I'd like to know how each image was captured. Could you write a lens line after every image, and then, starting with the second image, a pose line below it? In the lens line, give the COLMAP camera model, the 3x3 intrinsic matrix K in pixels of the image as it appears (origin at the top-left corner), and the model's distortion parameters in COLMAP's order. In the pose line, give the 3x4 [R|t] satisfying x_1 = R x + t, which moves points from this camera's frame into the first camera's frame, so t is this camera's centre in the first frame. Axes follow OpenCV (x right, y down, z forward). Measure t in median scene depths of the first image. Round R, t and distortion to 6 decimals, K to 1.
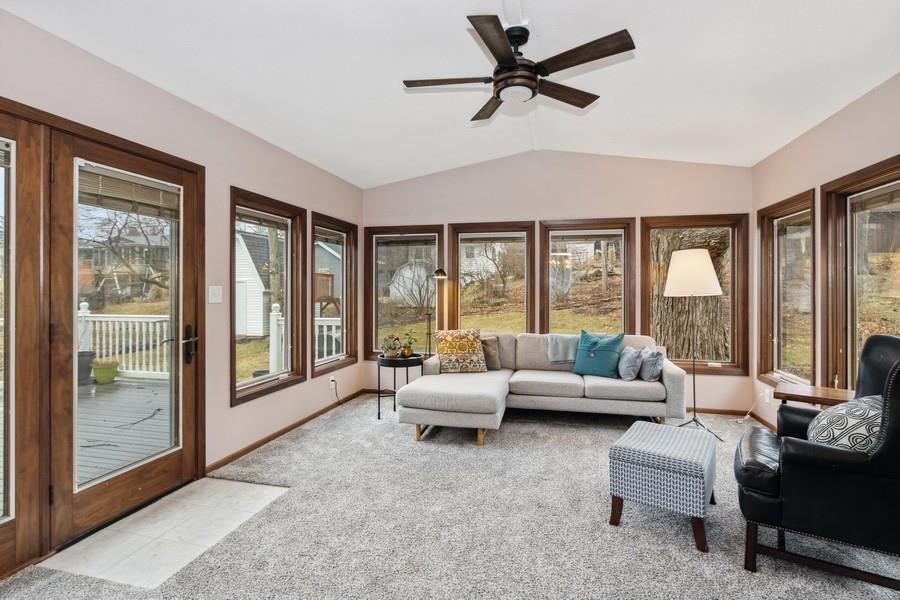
lens RADIAL K [[452.2, 0, 449.3], [0, 452.2, 285.9], [0, 0, 1]] dist [0.001029, -0.000308]
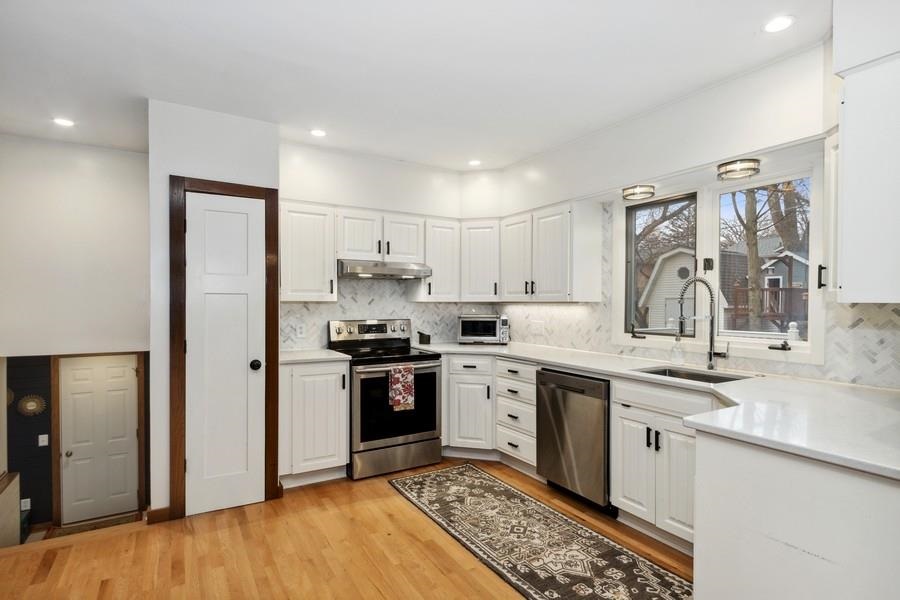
lens RADIAL K [[443.5, 0, 445.2], [0, 443.5, 300.1], [0, 0, 1]] dist [-0.001045, -0.000483]
pose [[0.713326, -0.001560, -0.700831, -0.535286], [0.003375, 0.999994, 0.001209, -0.024852], [0.700824, -0.003228, 0.713327, -0.525012]]
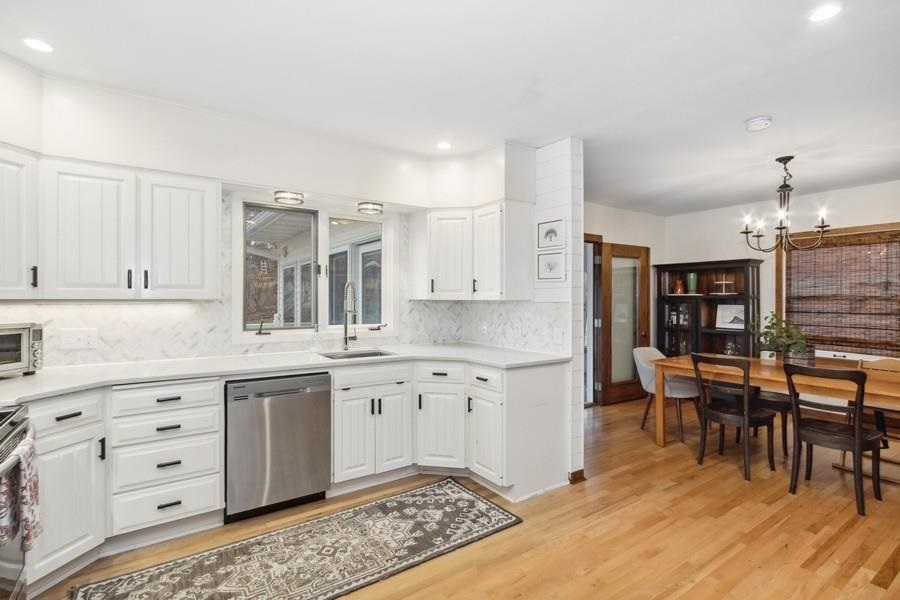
lens RADIAL K [[416.6, 0, 450.0], [0, 416.6, 300.0], [0, 0, 1]] dist [0.001840, 0.000121]
pose [[0.671117, -0.000218, 0.741352, -1.127634], [-0.005040, 0.999976, 0.004856, -0.023457], [-0.741335, -0.006995, 0.671099, -0.482118]]
